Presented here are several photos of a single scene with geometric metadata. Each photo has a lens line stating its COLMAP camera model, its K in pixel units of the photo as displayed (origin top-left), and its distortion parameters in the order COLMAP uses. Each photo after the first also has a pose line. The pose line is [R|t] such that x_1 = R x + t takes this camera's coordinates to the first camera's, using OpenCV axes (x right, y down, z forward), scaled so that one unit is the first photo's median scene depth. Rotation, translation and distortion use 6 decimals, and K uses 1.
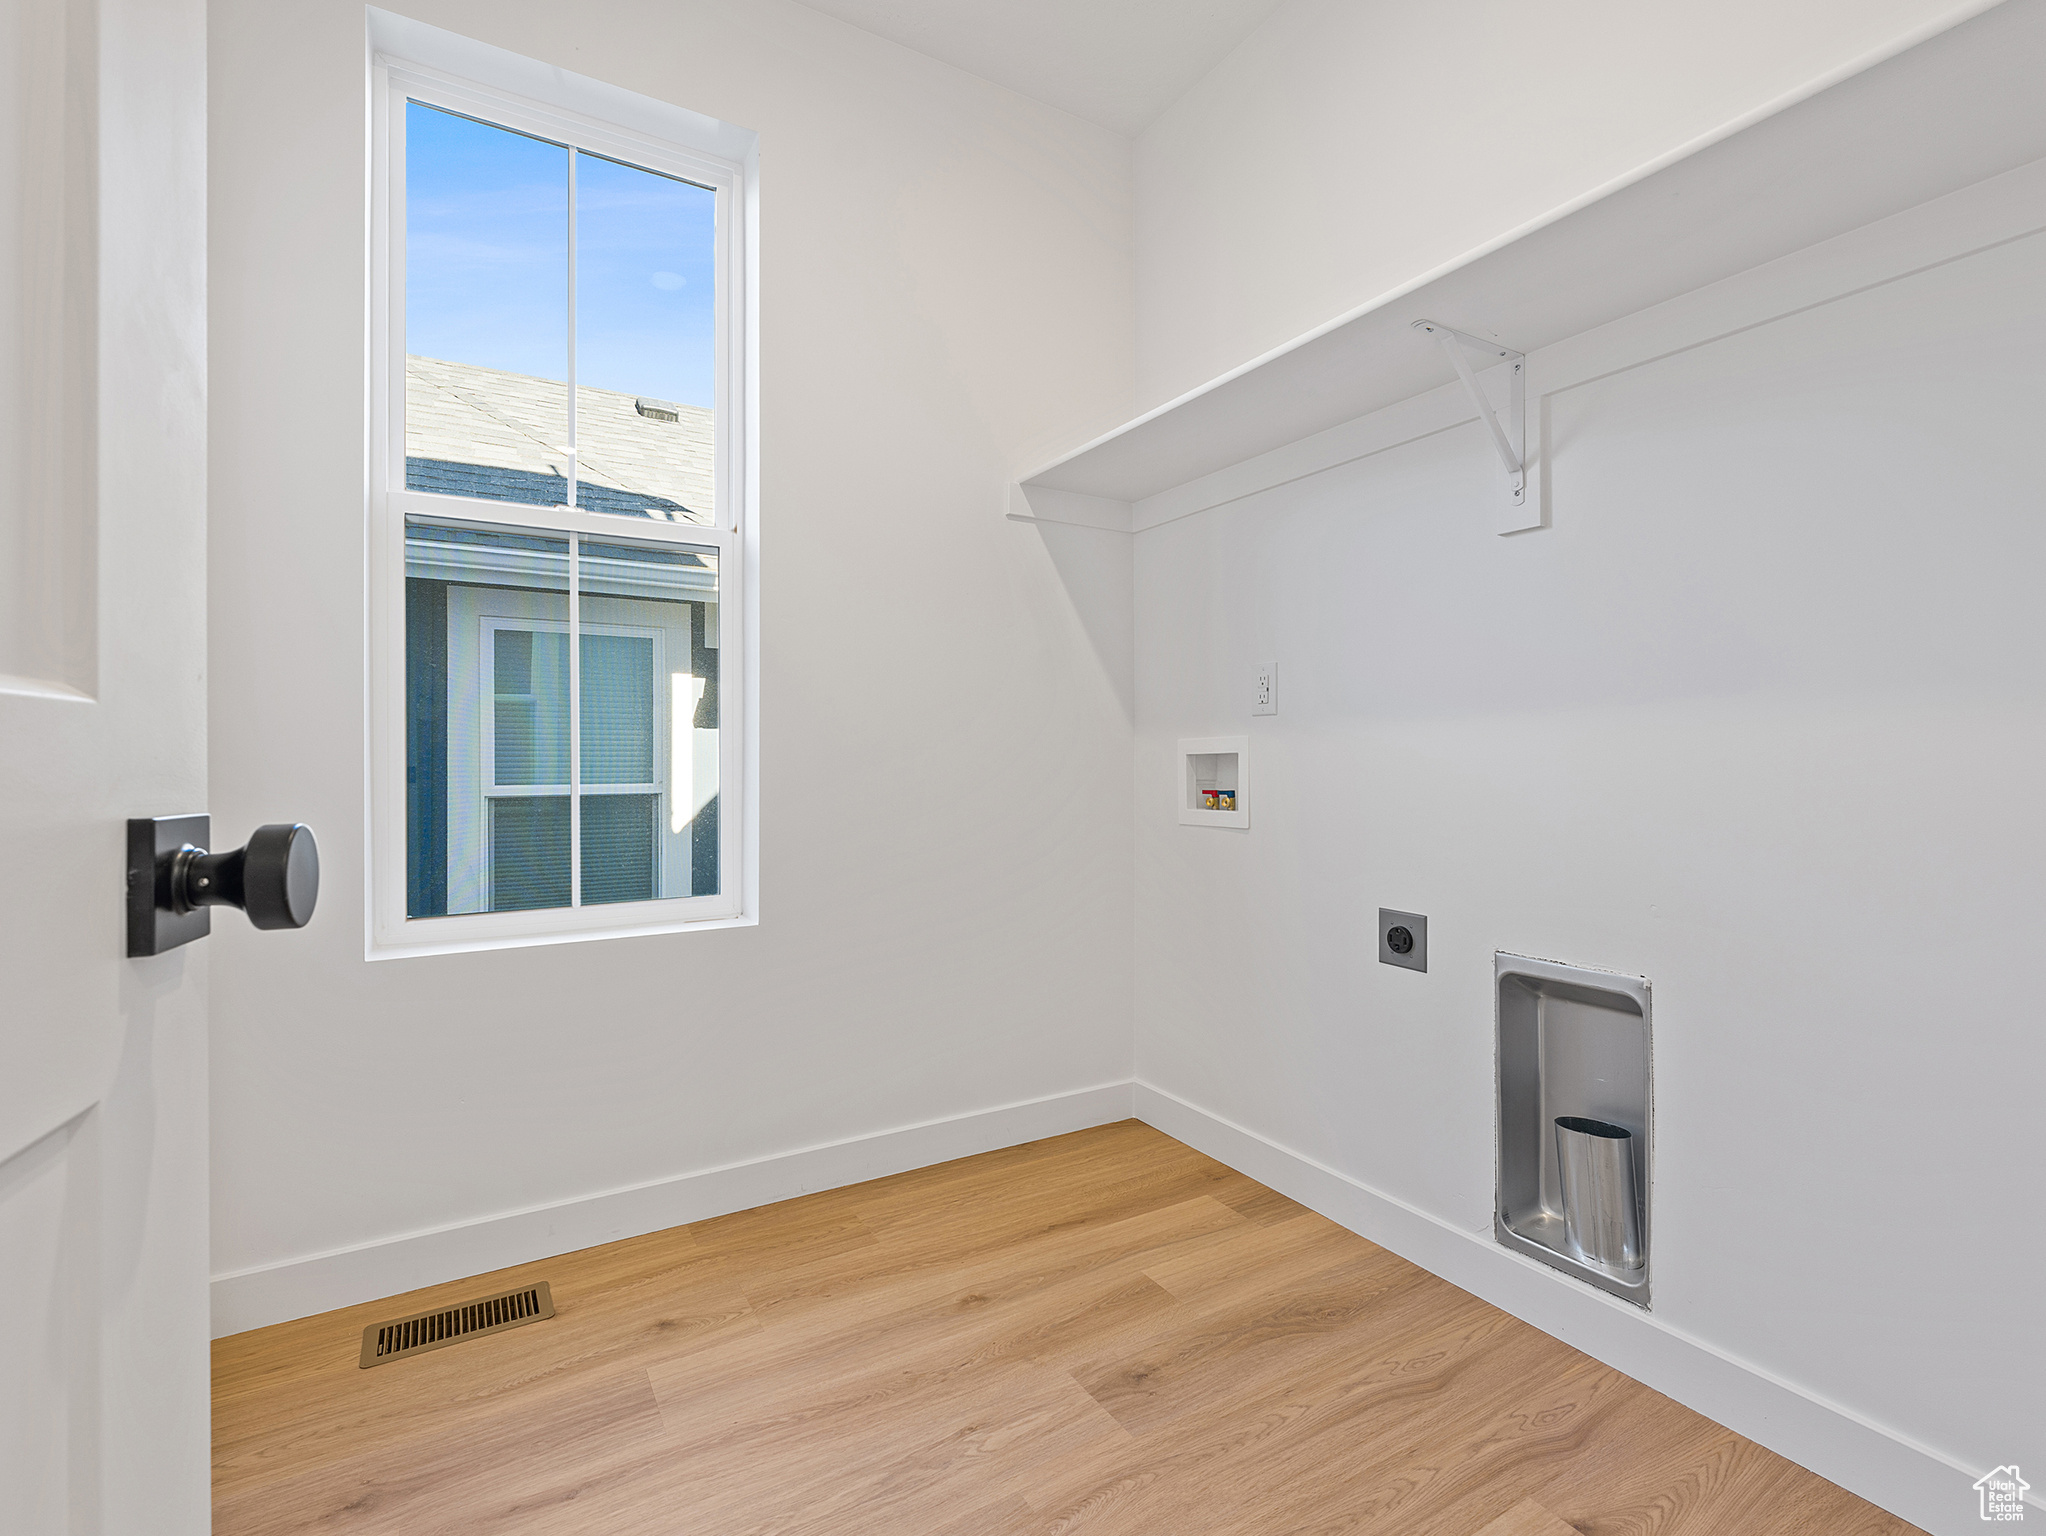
lens RADIAL K [[938.9, 0, 1020.3], [0, 938.9, 766.1], [0, 0, 1]] dist [0.008954, 0.000031]
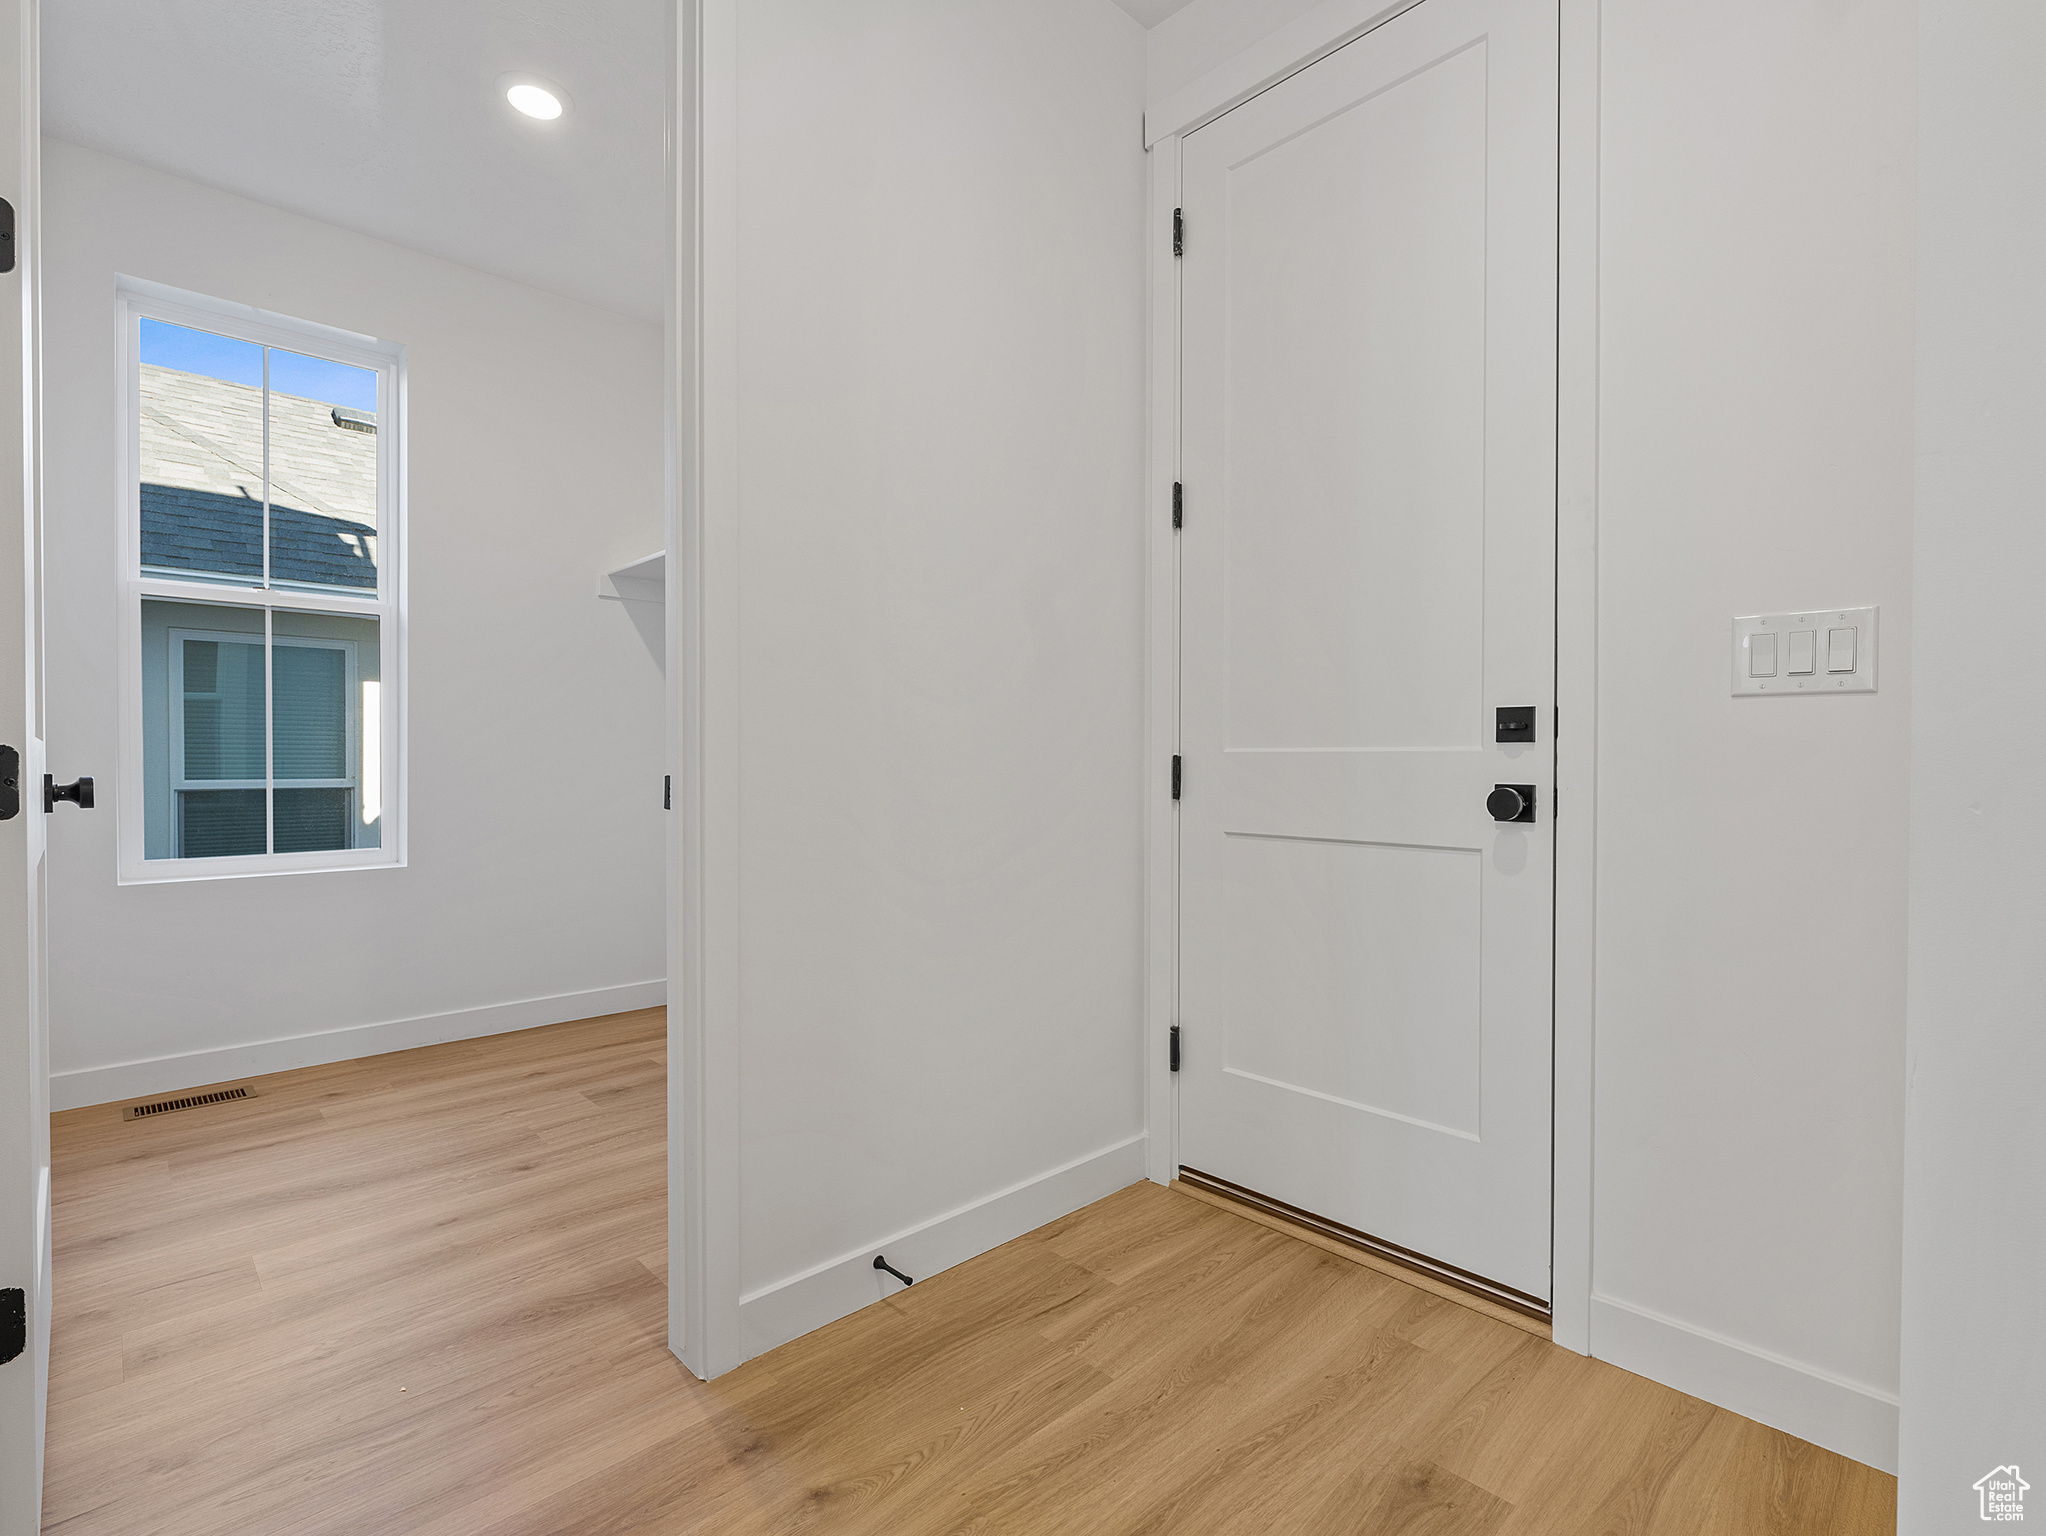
lens RADIAL K [[964.9, 0, 1022.6], [0, 964.9, 775.4], [0, 0, 1]] dist [-0.000326, 0.000300]
pose [[0.974963, 0.001345, 0.222361, 0.300306], [-0.003619, 0.999945, 0.009819, 0.000731], [-0.222336, -0.010378, 0.974915, -0.646103]]
